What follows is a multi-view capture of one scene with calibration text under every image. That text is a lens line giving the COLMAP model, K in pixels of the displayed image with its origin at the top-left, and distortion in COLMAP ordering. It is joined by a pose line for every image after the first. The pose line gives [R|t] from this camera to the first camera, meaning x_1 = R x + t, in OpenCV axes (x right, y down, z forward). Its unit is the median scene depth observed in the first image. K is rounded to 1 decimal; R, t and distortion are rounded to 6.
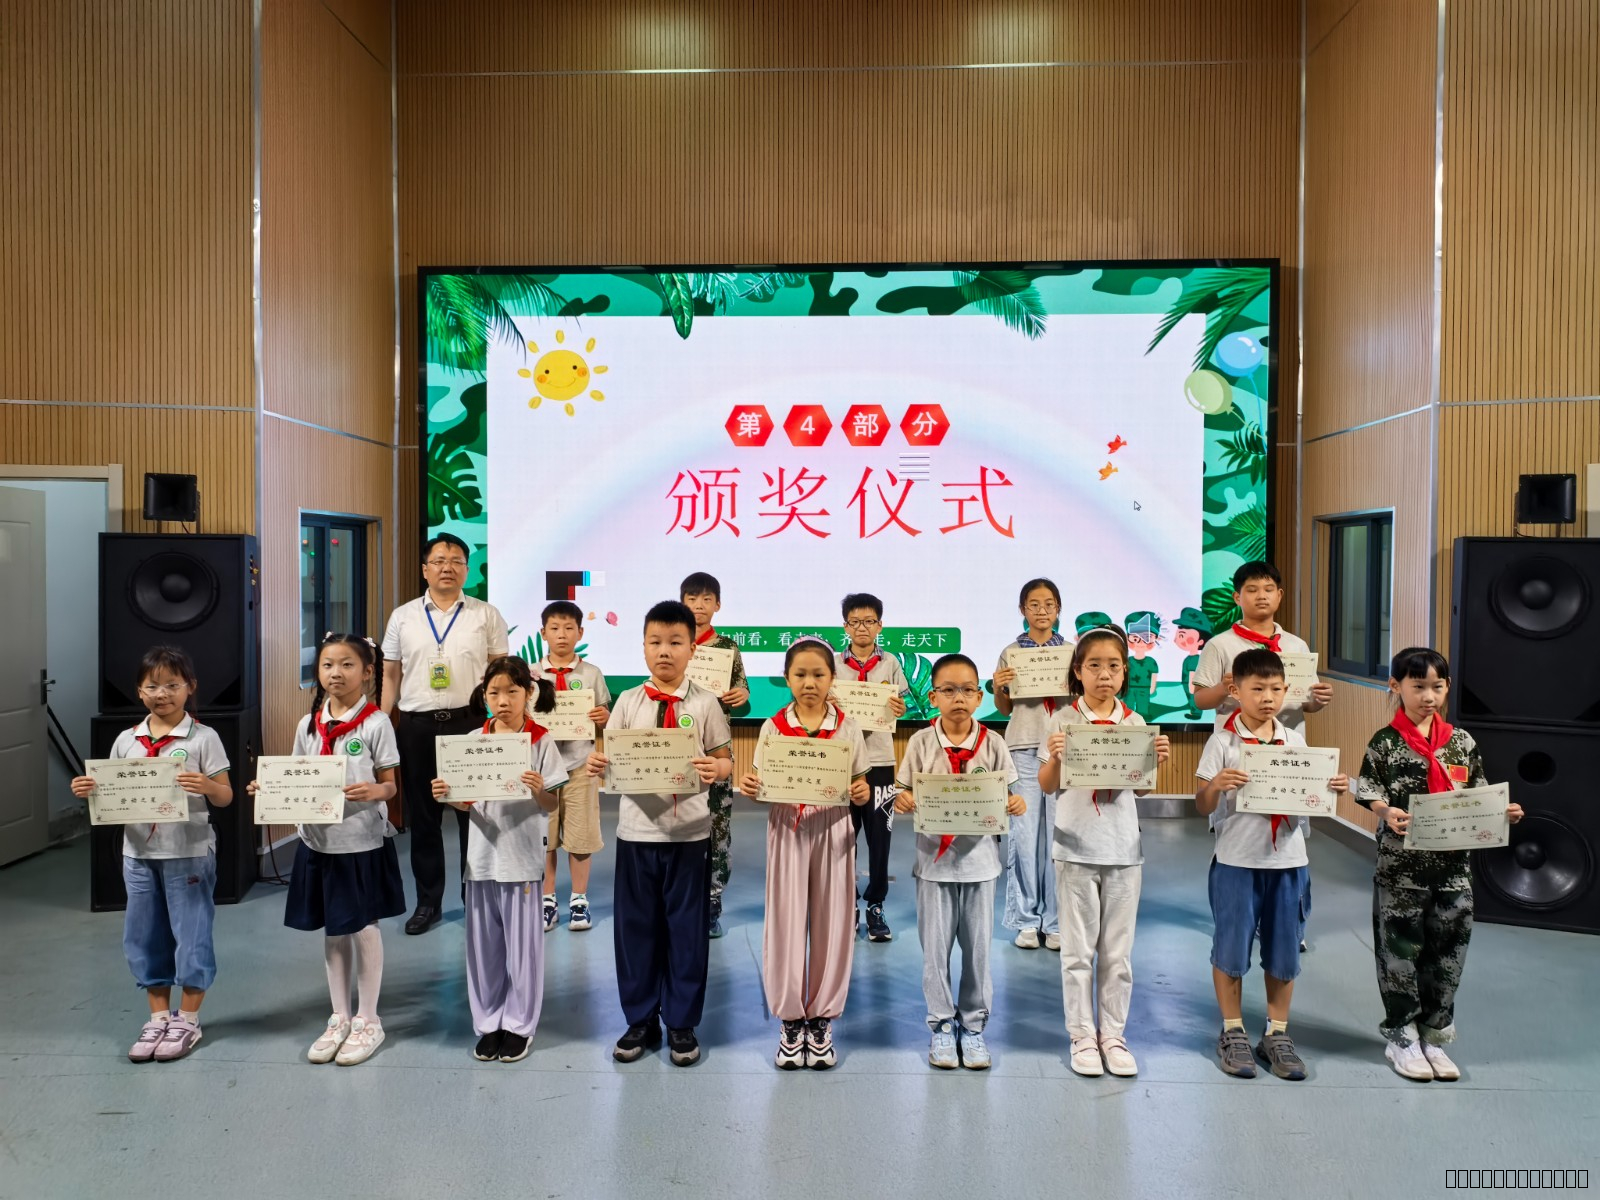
lens RADIAL K [[1142.9, 0, 798.8], [0, 1142.9, 602.0], [0, 0, 1]] dist [0.012825, -0.024672]
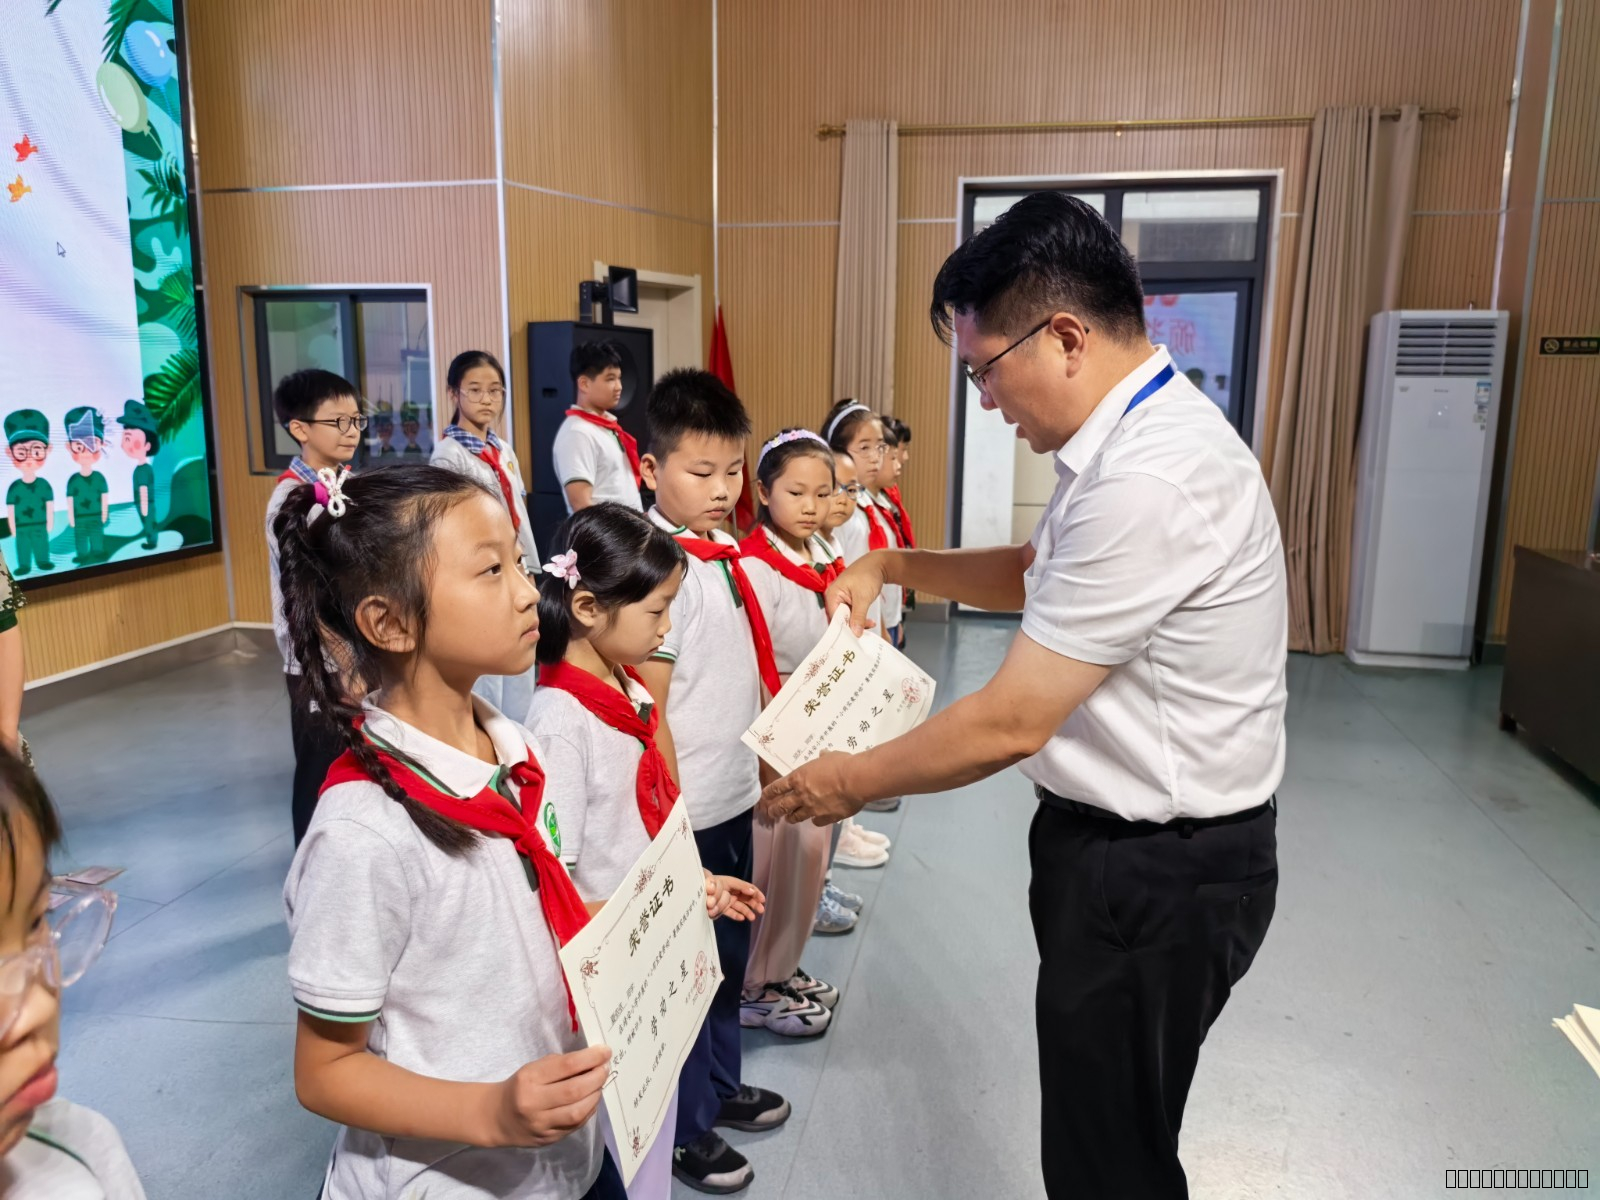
lens RADIAL K [[1142.9, 0, 803.1], [0, 1142.9, 585.3], [0, 0, 1]] dist [0.012825, -0.024672]
pose [[0.149918, -0.174226, 0.973227, -0.332892], [0.018260, 0.984671, 0.173462, 0.002660], [-0.988530, -0.008233, 0.150801, 0.460698]]
